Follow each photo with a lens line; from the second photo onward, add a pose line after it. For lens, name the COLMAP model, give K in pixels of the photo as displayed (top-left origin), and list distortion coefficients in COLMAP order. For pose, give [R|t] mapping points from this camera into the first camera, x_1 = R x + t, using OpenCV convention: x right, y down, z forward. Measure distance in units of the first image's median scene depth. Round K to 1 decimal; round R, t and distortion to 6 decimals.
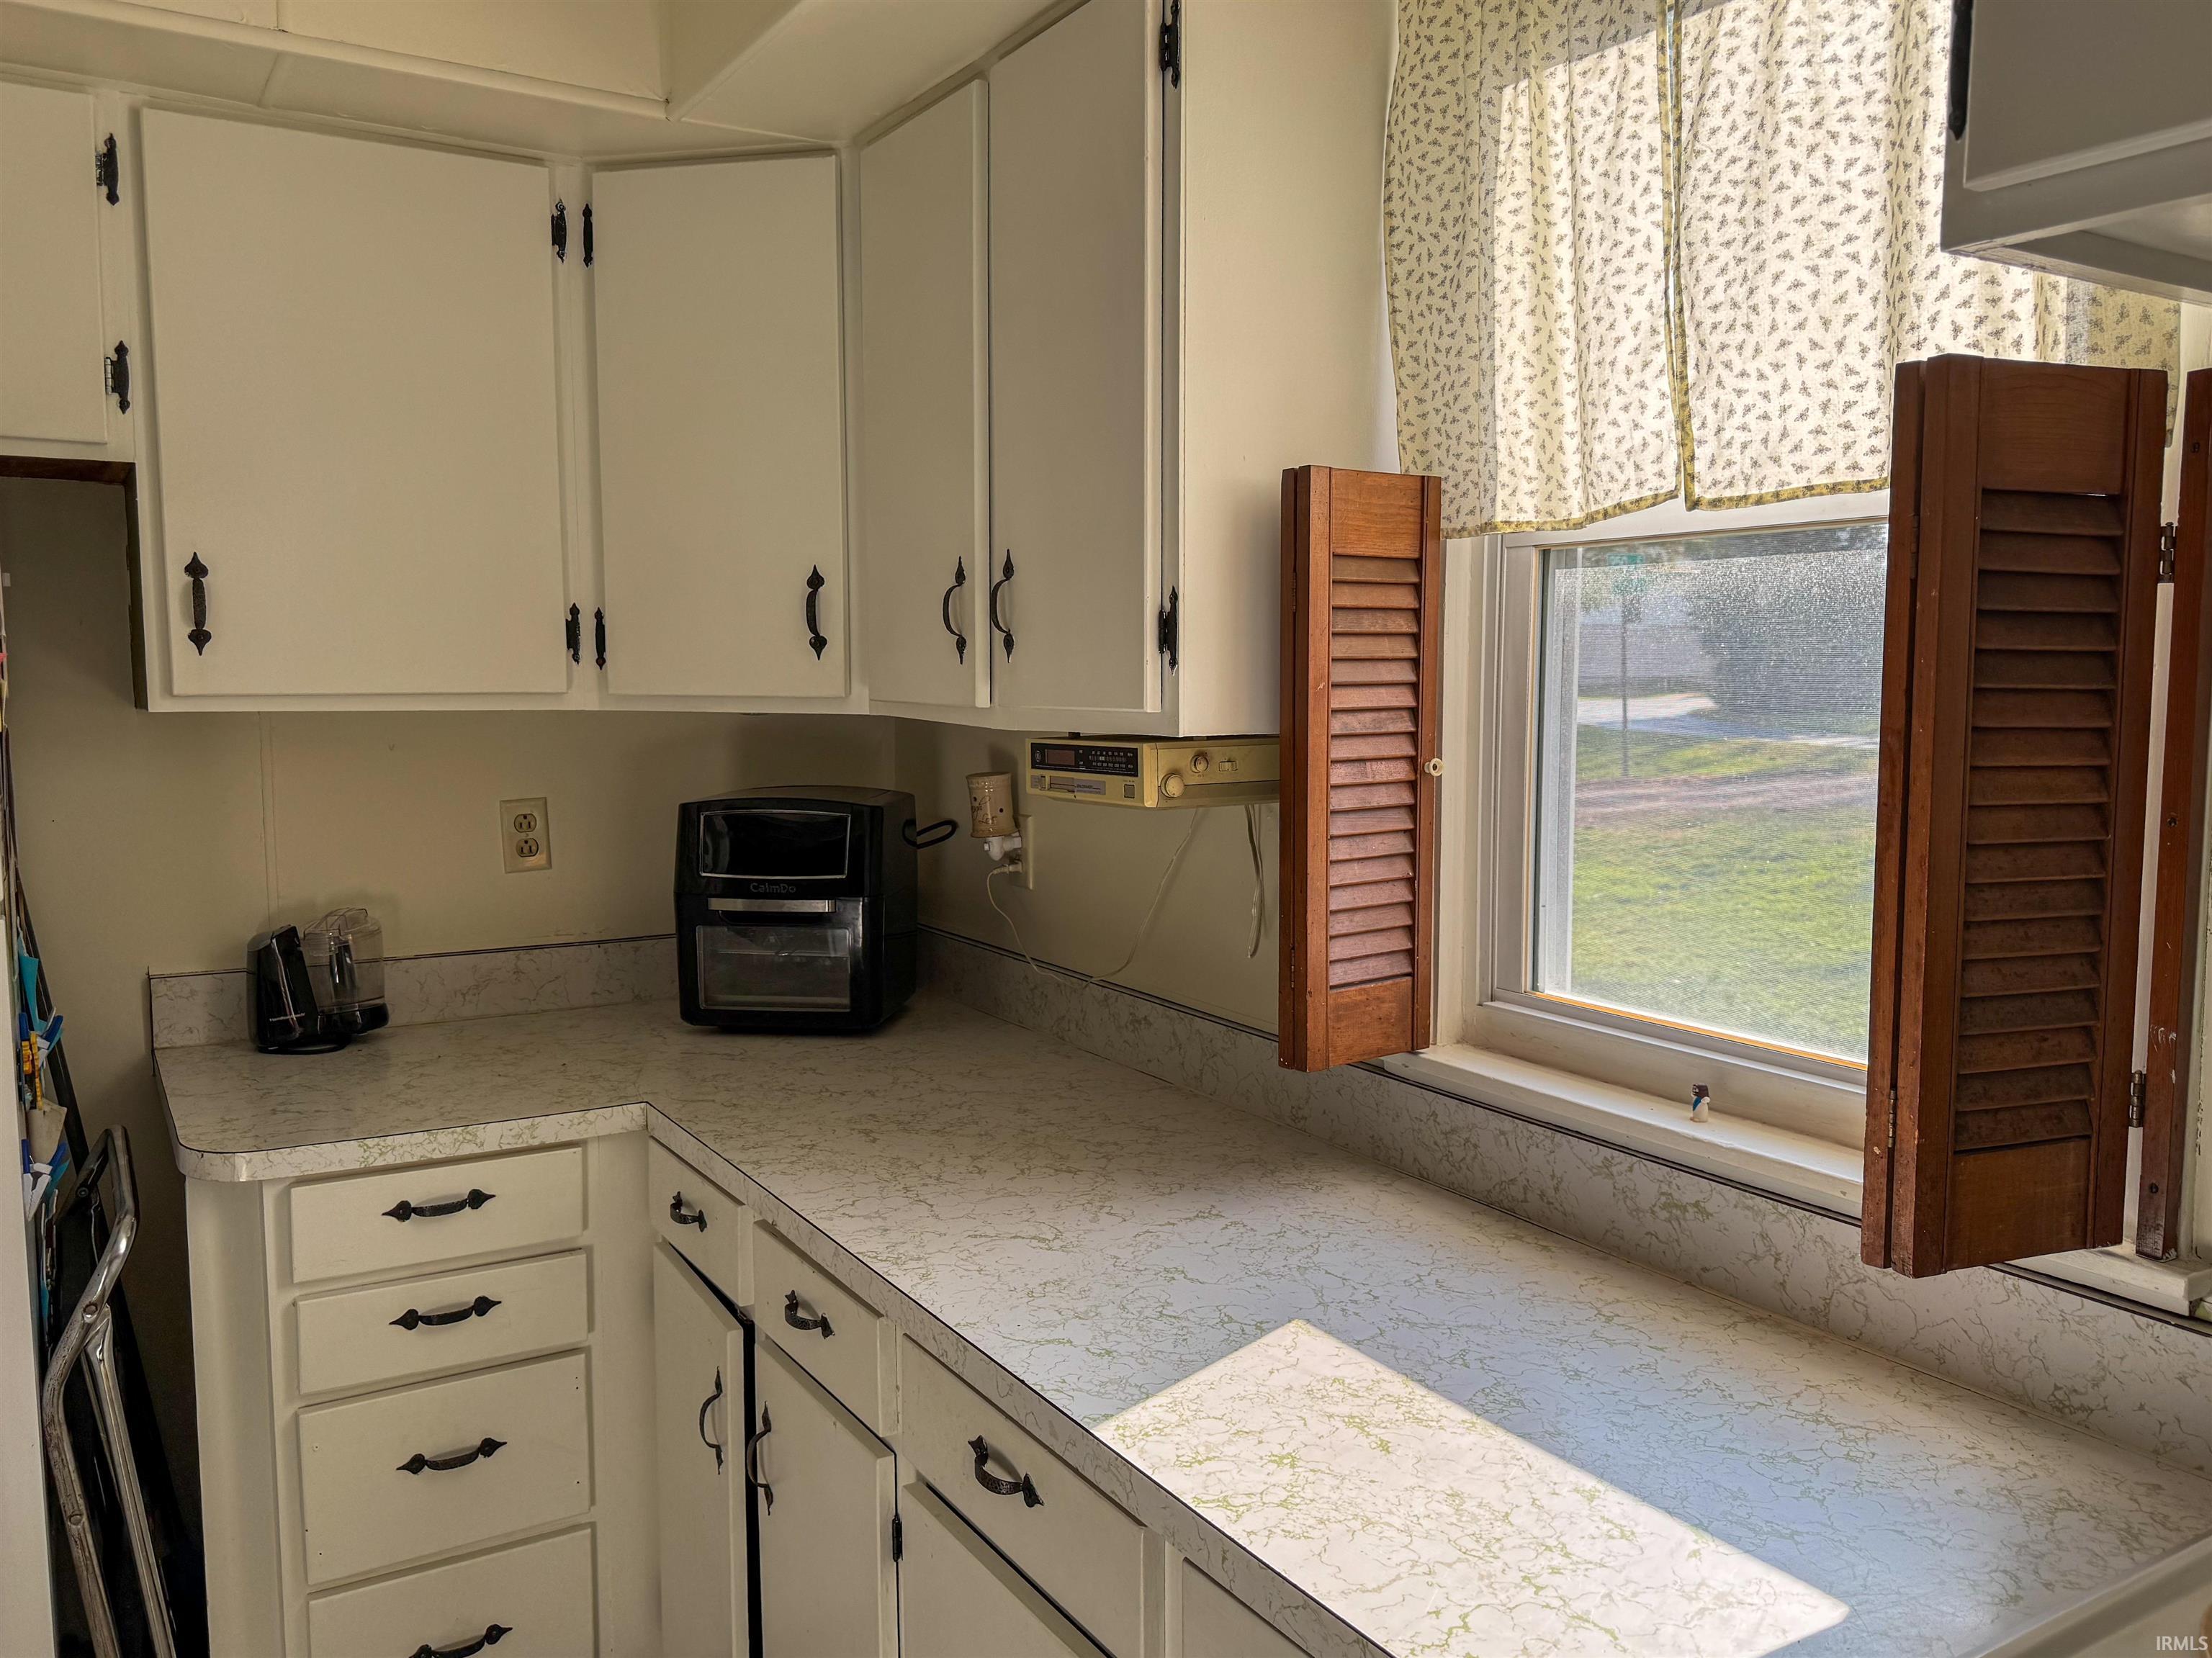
lens RADIAL K [[1699.8, 0, 1106.0], [0, 1699.8, 829.0], [0, 0, 1]] dist [0.005972, -0.002326]
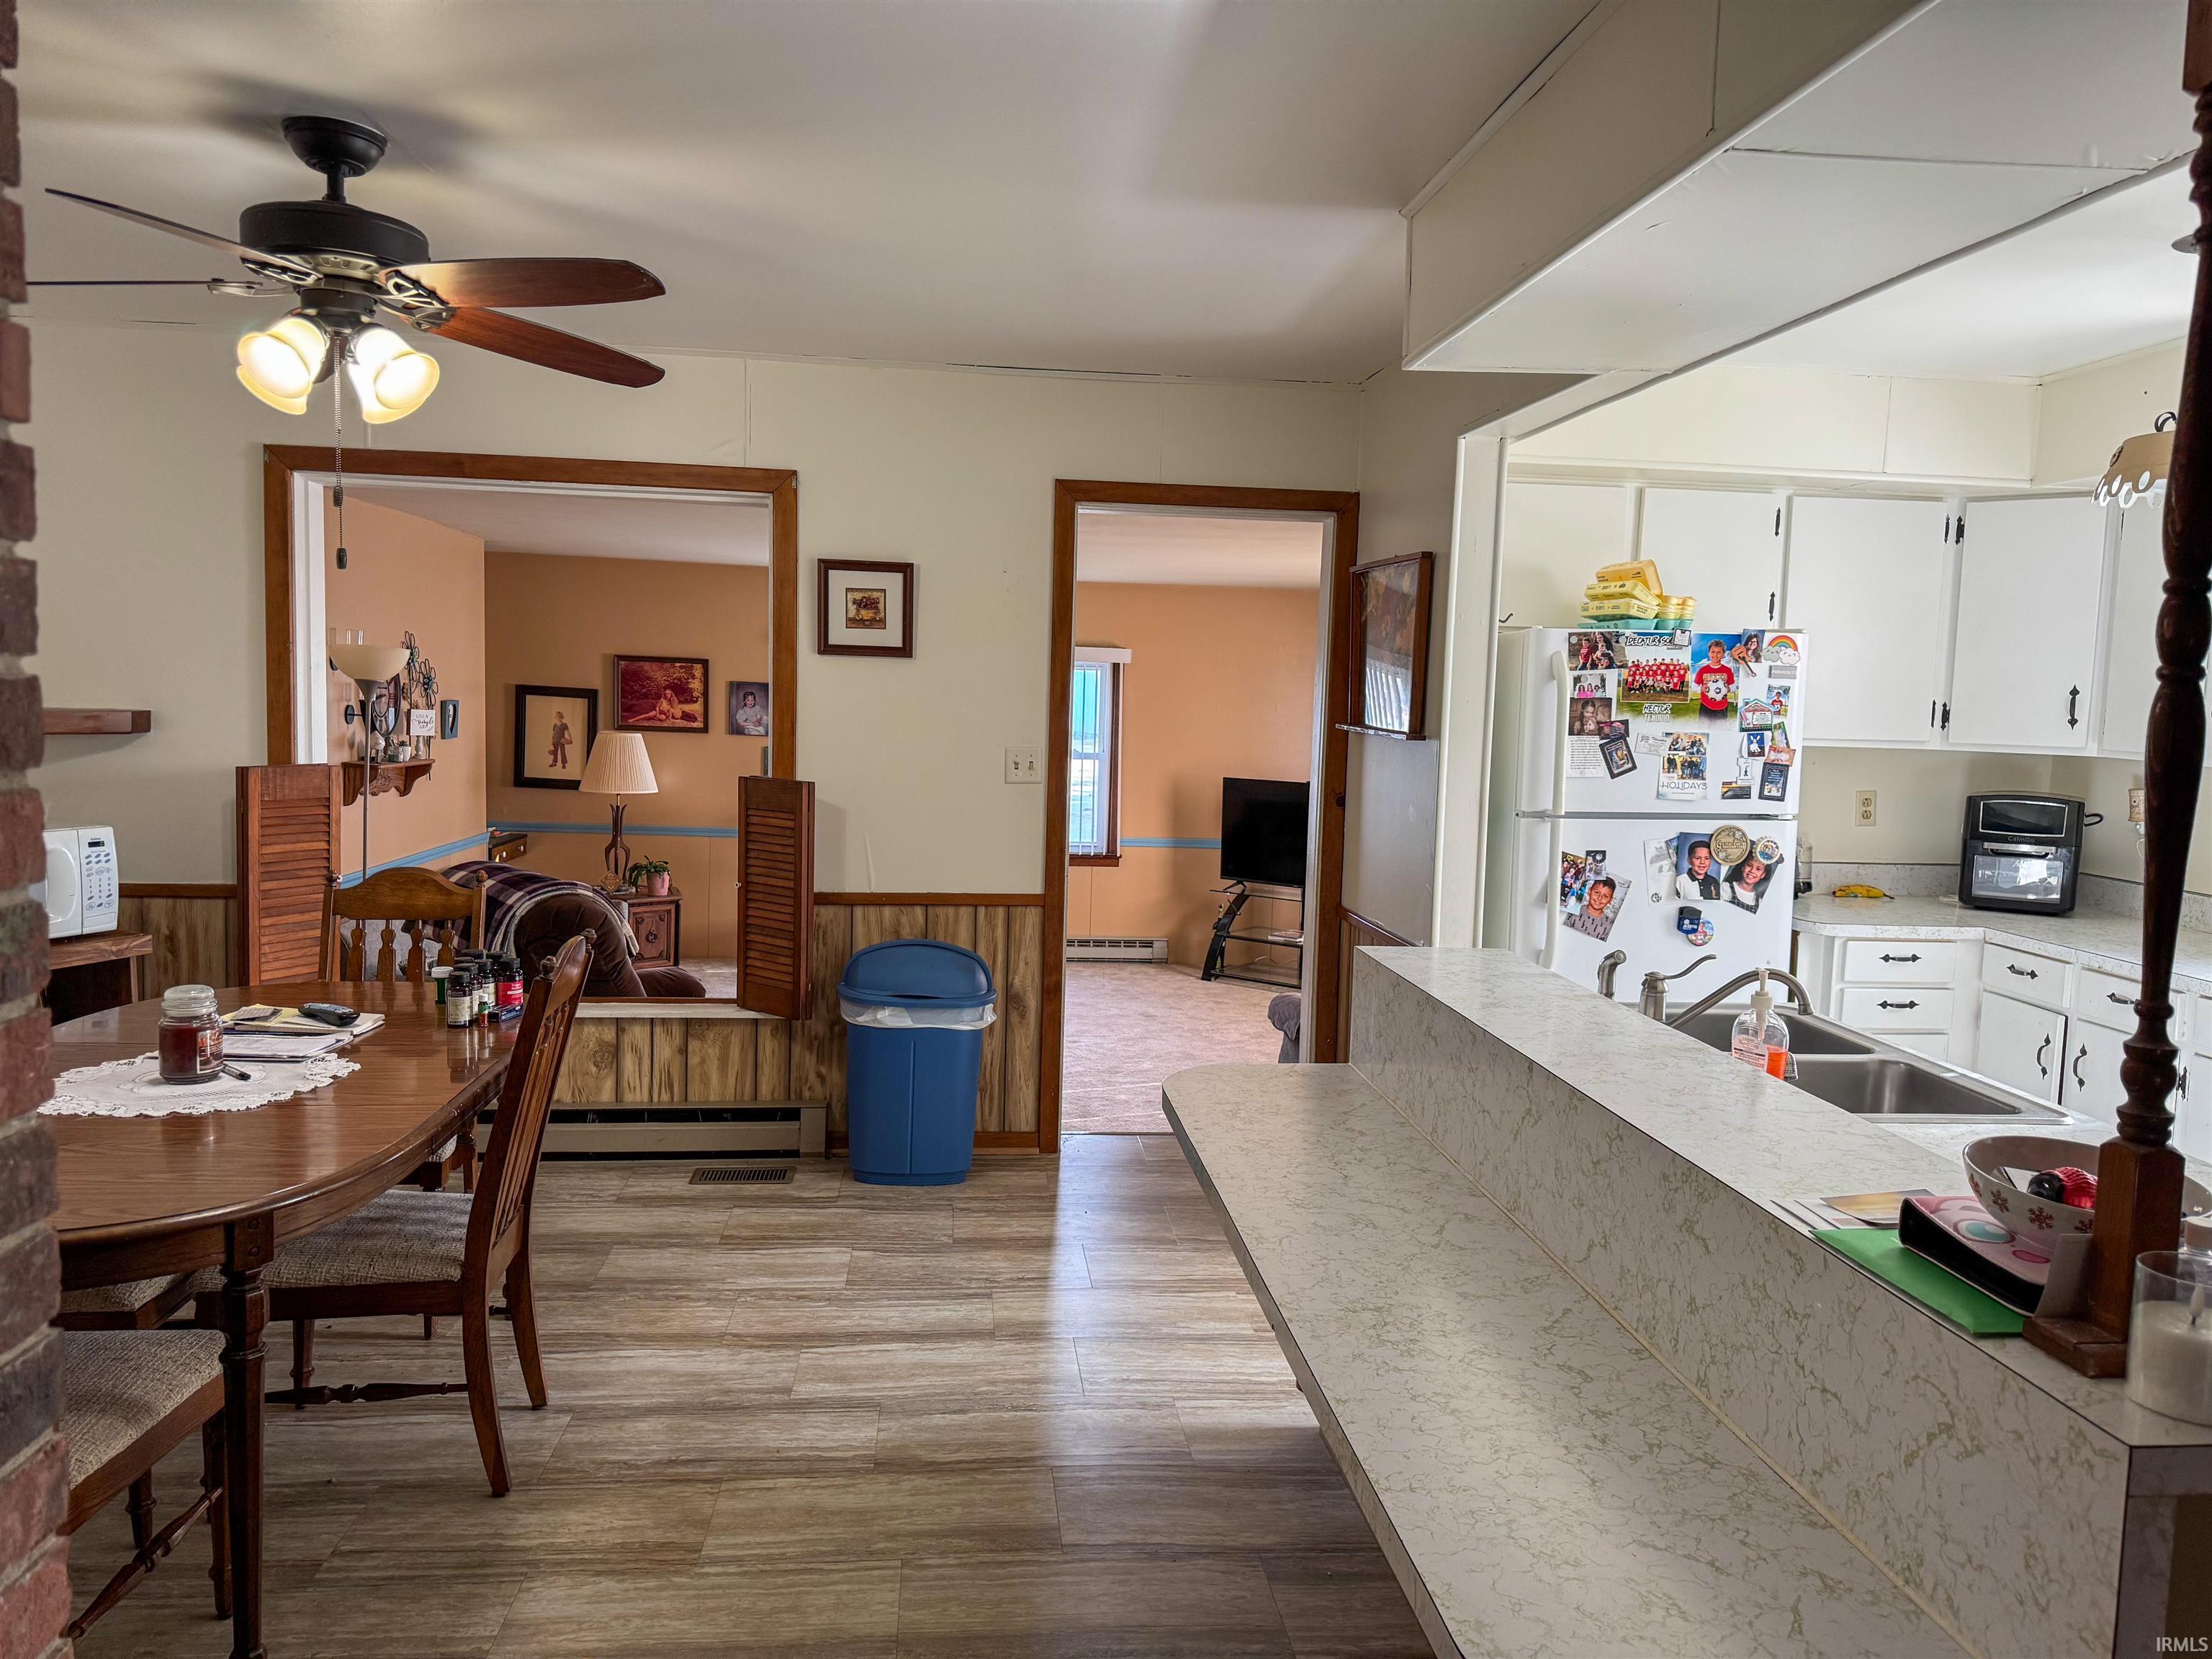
lens RADIAL K [[1539.7, 0, 1106.0], [0, 1539.7, 829.5], [0, 0, 1]] dist [0.006764, 0.001809]
pose [[0.899208, 0.059327, -0.433480, -0.411833], [-0.066788, 0.997765, -0.001990, 0.107623], [0.432394, 0.030741, 0.901161, -1.237785]]
